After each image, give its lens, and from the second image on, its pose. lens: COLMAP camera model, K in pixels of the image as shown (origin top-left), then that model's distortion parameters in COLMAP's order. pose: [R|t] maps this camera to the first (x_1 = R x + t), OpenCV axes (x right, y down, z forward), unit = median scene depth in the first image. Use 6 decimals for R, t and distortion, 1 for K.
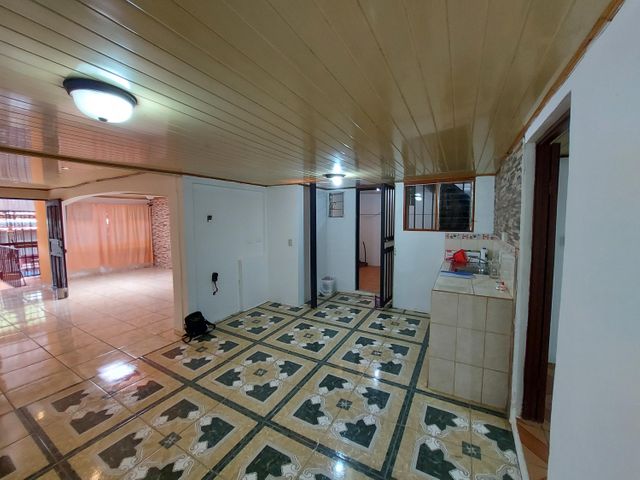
lens RADIAL K [[253.2, 0, 311.1], [0, 253.2, 235.7], [0, 0, 1]] dist [-0.021041, 0.001665]
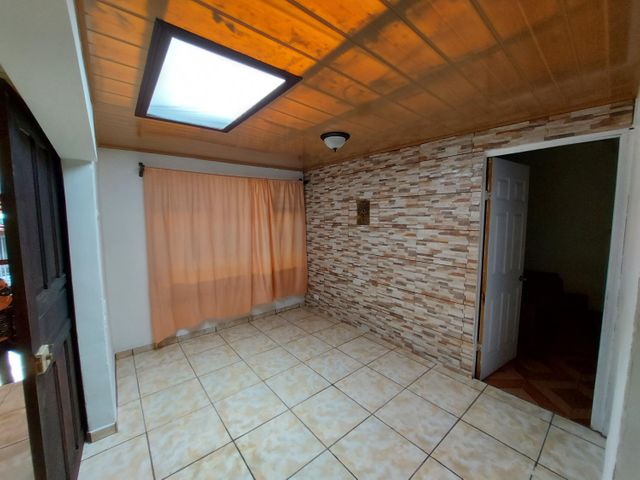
lens RADIAL K [[253.2, 0, 320.5], [0, 253.2, 238.2], [0, 0, 1]] dist [-0.021041, 0.001665]
pose [[0.932908, 0.026818, -0.359114, -0.487196], [-0.016333, 0.999348, 0.032198, -0.034116], [0.359744, -0.024173, 0.932738, 0.624745]]
